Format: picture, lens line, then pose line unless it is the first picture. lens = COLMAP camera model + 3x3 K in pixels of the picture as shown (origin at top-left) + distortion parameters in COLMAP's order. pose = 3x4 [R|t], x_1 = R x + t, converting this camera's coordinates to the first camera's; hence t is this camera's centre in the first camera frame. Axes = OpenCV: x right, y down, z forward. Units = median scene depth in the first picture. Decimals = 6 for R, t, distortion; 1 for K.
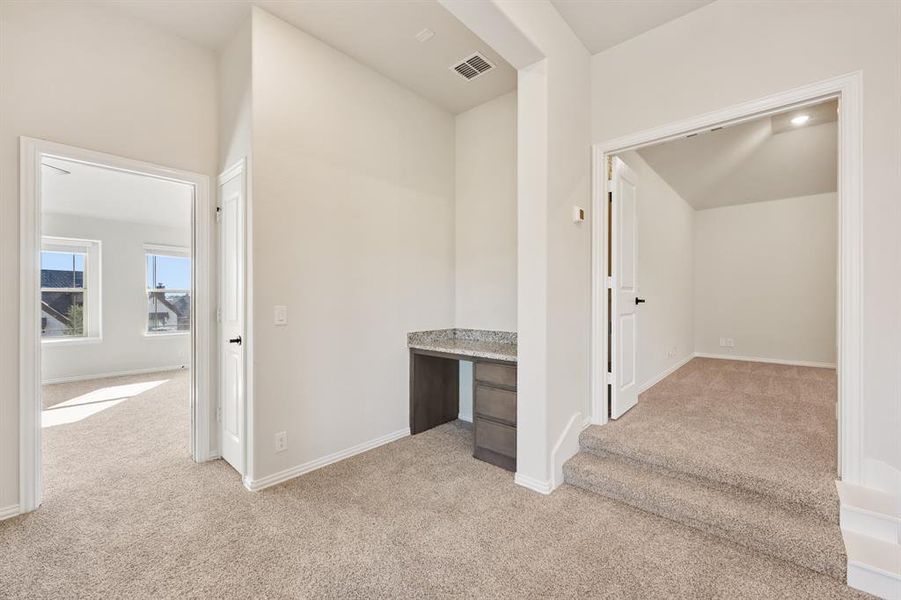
lens RADIAL K [[365.3, 0, 456.1], [0, 365.3, 296.9], [0, 0, 1]] dist [-0.002098, 0.000030]
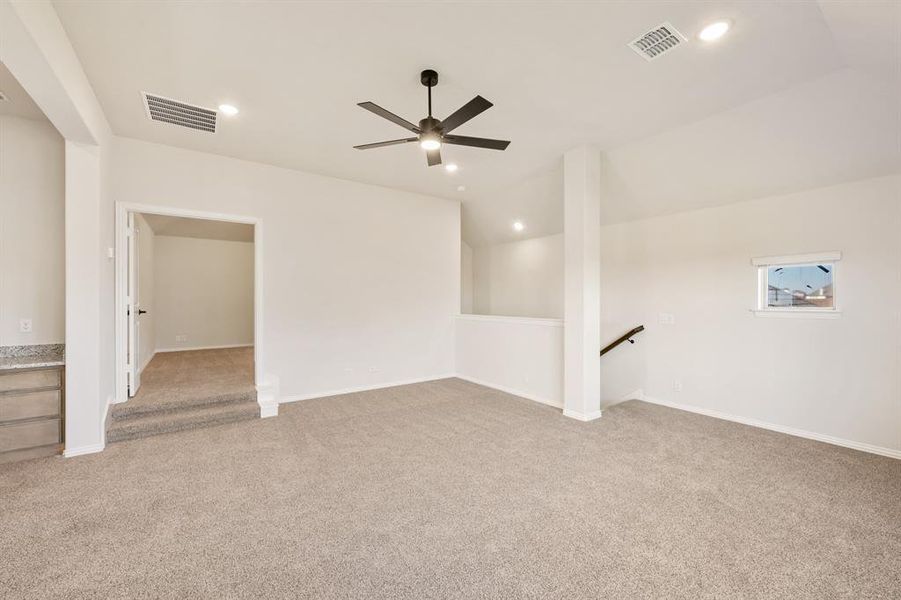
lens RADIAL K [[365.3, 0, 454.6], [0, 365.3, 297.4], [0, 0, 1]] dist [-0.002098, 0.000030]
pose [[0.222729, -0.002218, 0.974878, -0.788825], [0.001967, 0.999996, 0.001826, -0.058629], [-0.974878, 0.001511, 0.222733, -0.635911]]
